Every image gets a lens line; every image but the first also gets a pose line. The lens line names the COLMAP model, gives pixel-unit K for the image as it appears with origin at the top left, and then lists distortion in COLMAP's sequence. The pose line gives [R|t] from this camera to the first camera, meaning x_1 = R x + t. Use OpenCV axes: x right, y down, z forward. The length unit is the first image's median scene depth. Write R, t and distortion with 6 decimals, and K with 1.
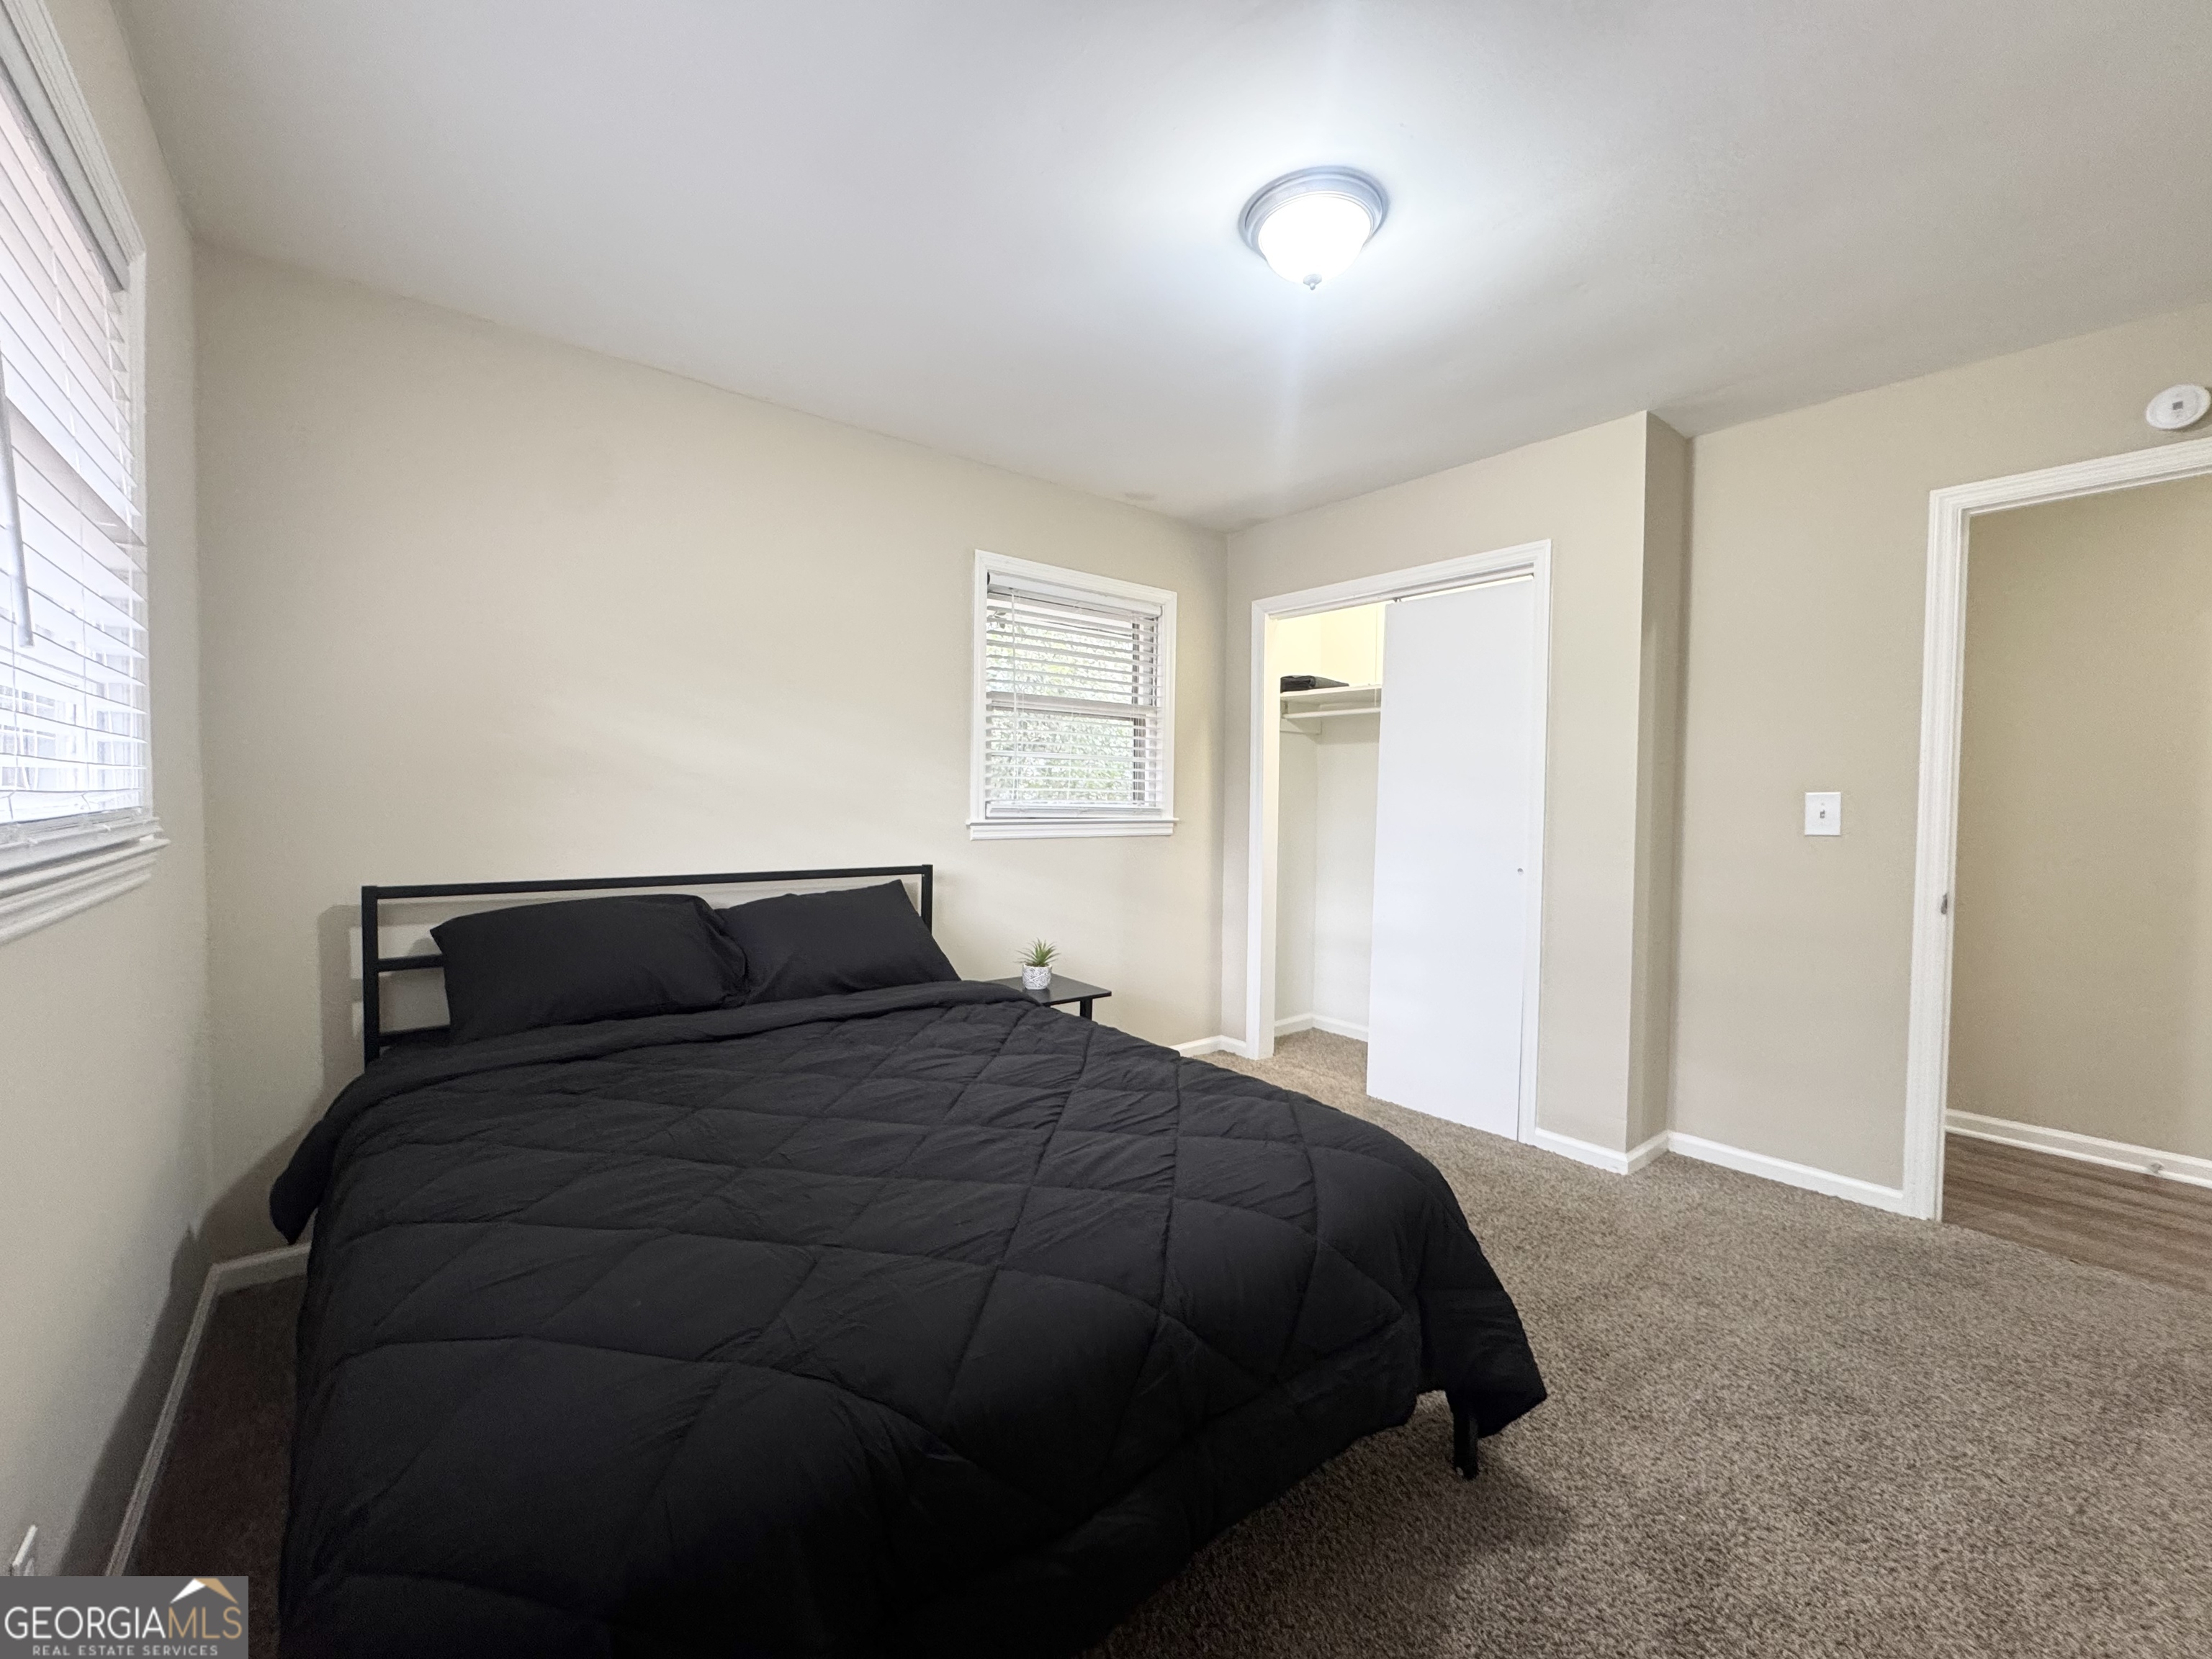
lens RADIAL K [[889.6, 0, 1108.8], [0, 889.6, 835.5], [0, 0, 1]] dist [0.000814, 0.000607]
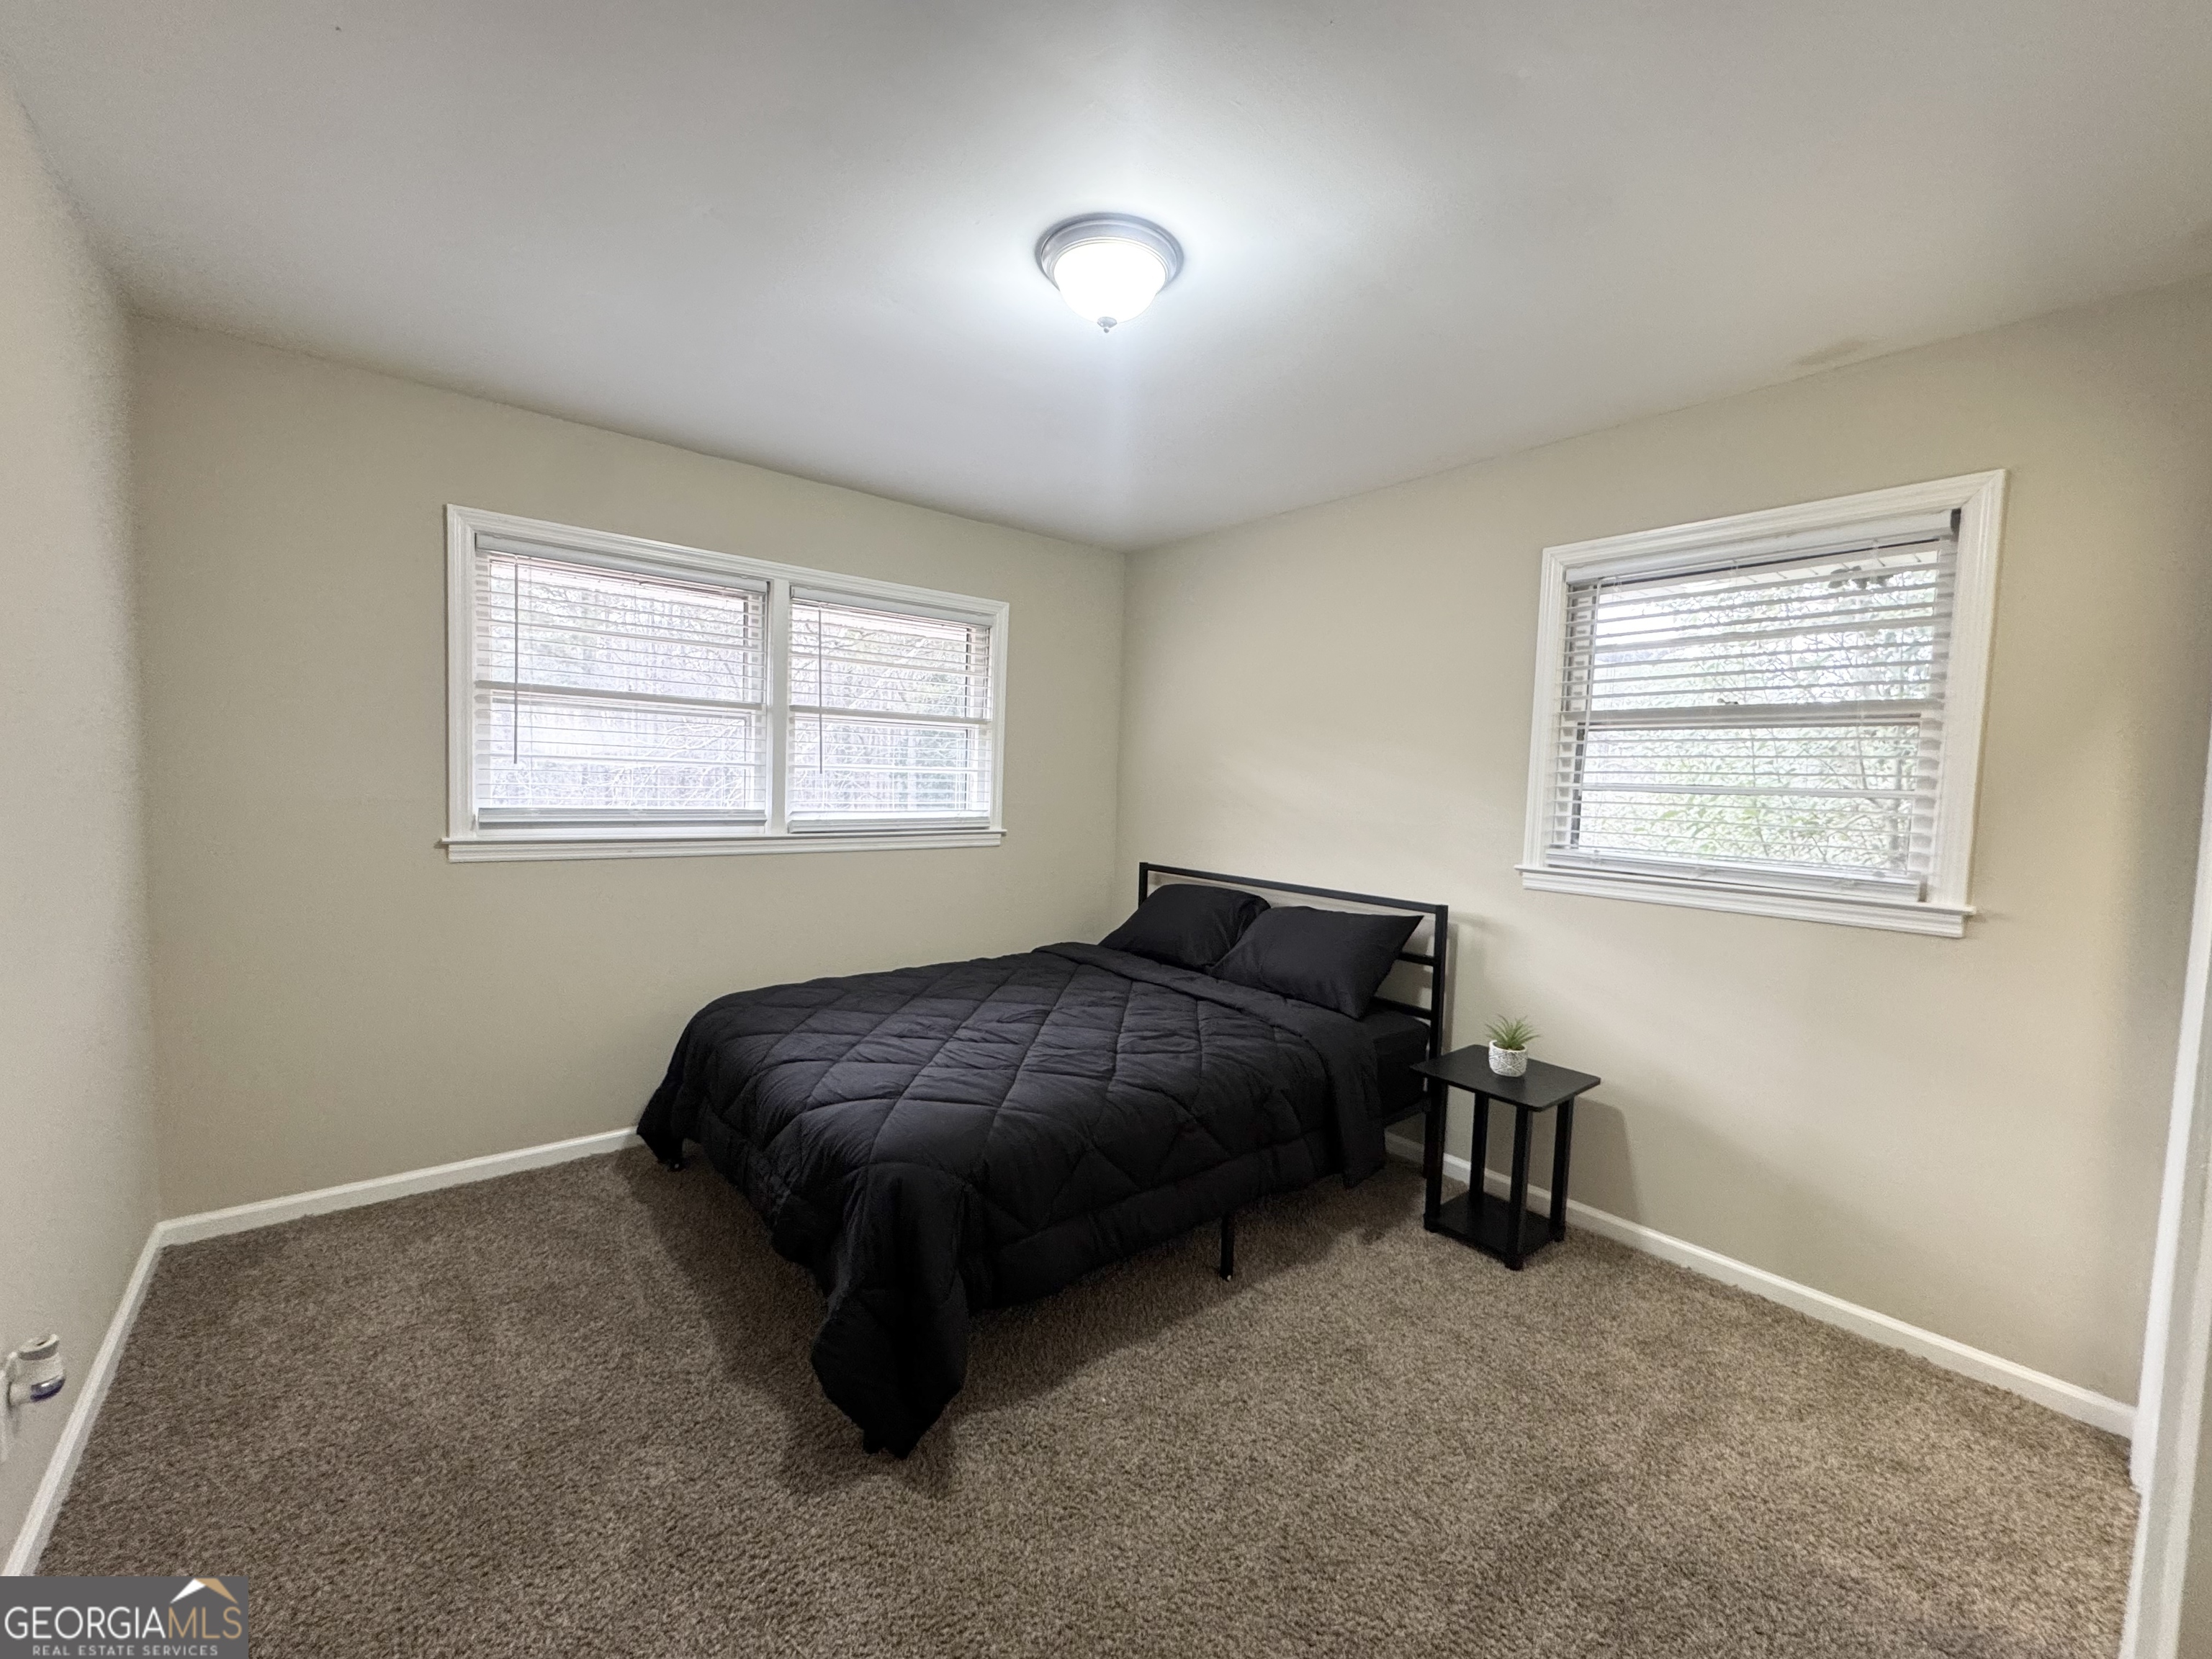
lens RADIAL K [[889.6, 0, 1108.8], [0, 889.6, 835.5], [0, 0, 1]] dist [0.000814, 0.000607]
pose [[-0.021159, 0.028328, -0.999375, 0.709702], [-0.094927, 0.995026, 0.030215, -0.034050], [0.995259, 0.095507, -0.018365, 0.609430]]
